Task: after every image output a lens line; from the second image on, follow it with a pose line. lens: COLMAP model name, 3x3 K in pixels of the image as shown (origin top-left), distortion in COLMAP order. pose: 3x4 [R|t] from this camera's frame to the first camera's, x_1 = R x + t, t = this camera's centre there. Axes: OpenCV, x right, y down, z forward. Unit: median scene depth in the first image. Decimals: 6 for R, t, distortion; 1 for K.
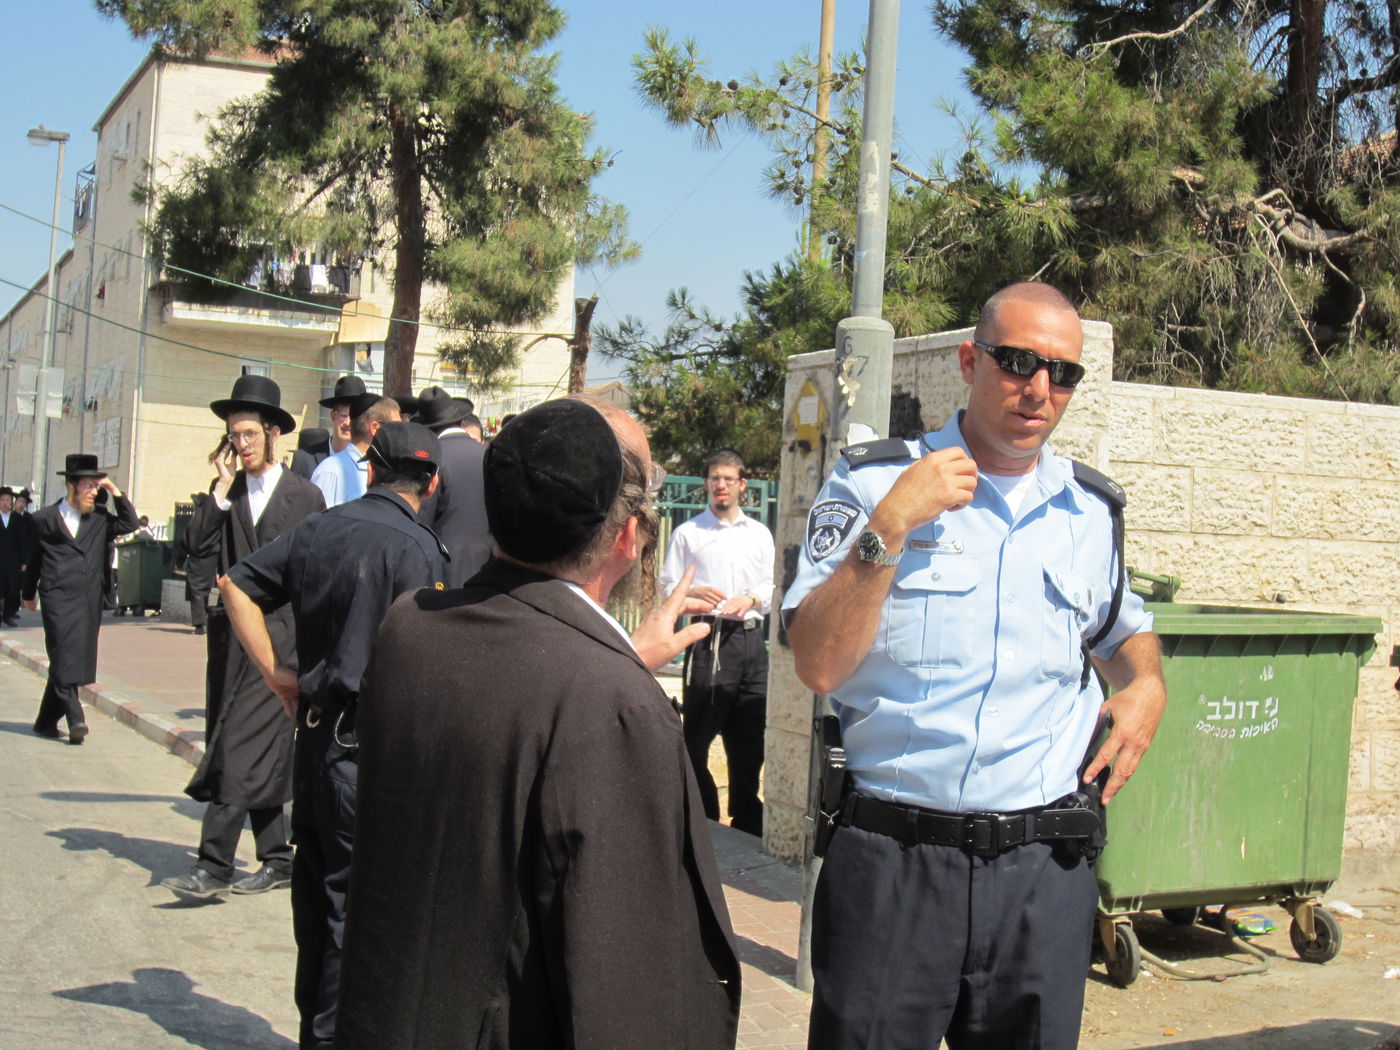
lens RADIAL K [[2129.0, 0, 700.2], [0, 2129.0, 525.0], [0, 0, 1]] dist [-0.164420, 0.000000]
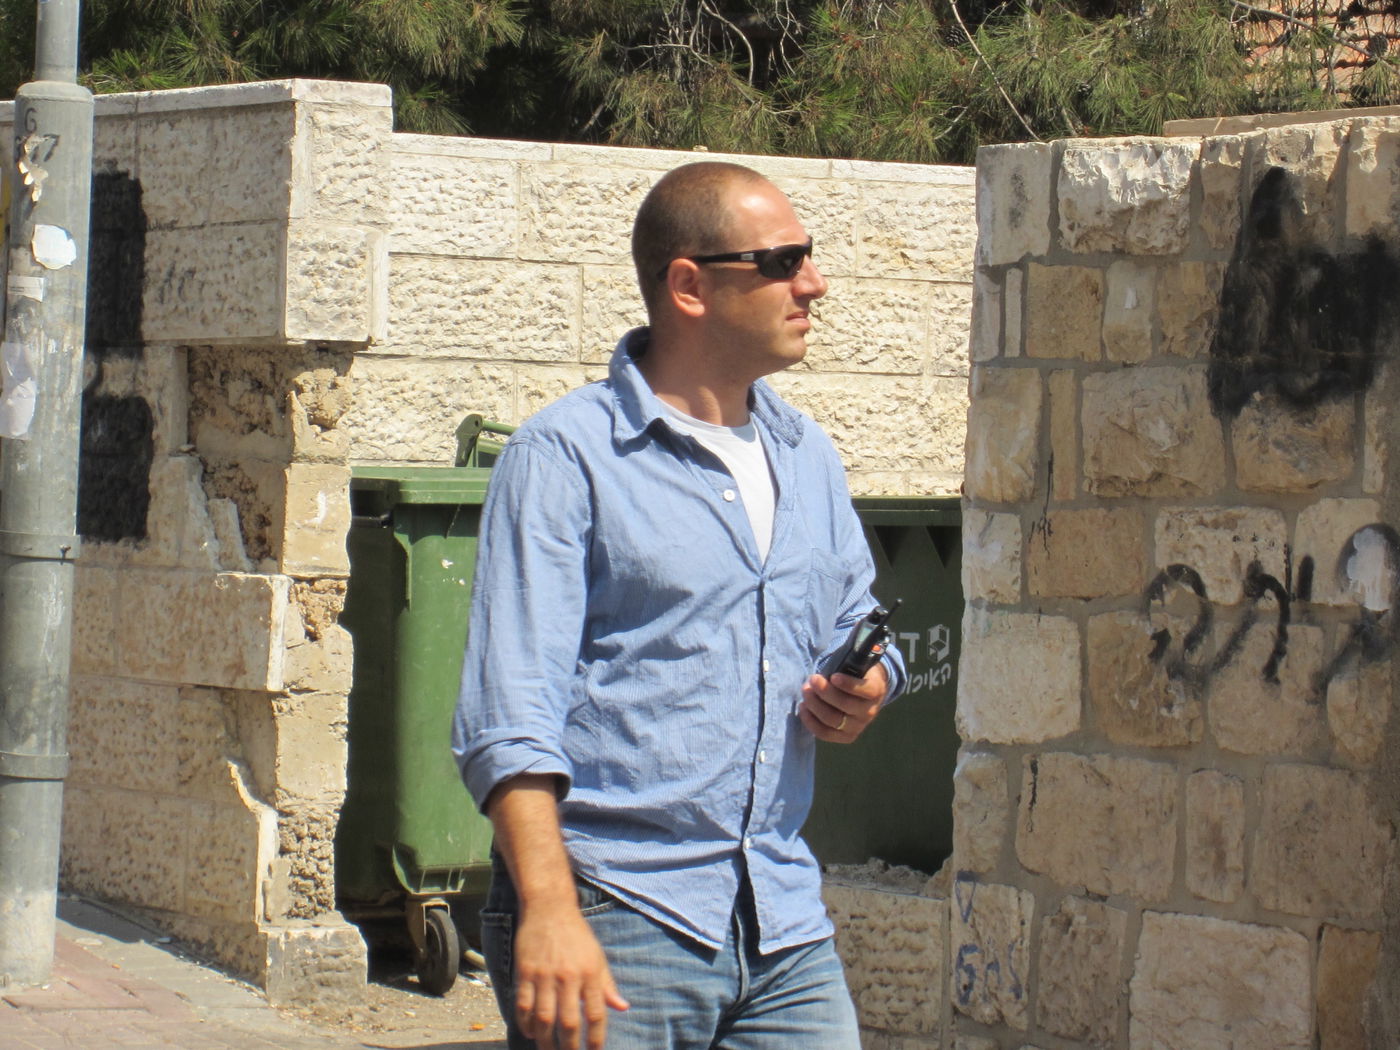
lens RADIAL K [[5163.9, 0, 700.0], [0, 5163.9, 525.3], [0, 0, 1]] dist [0.157910, 0.000000]
pose [[0.984467, -0.016145, 0.174826, -0.014535], [0.009964, 0.999296, 0.036179, -0.003889], [-0.175287, -0.033875, 0.983934, -0.606835]]
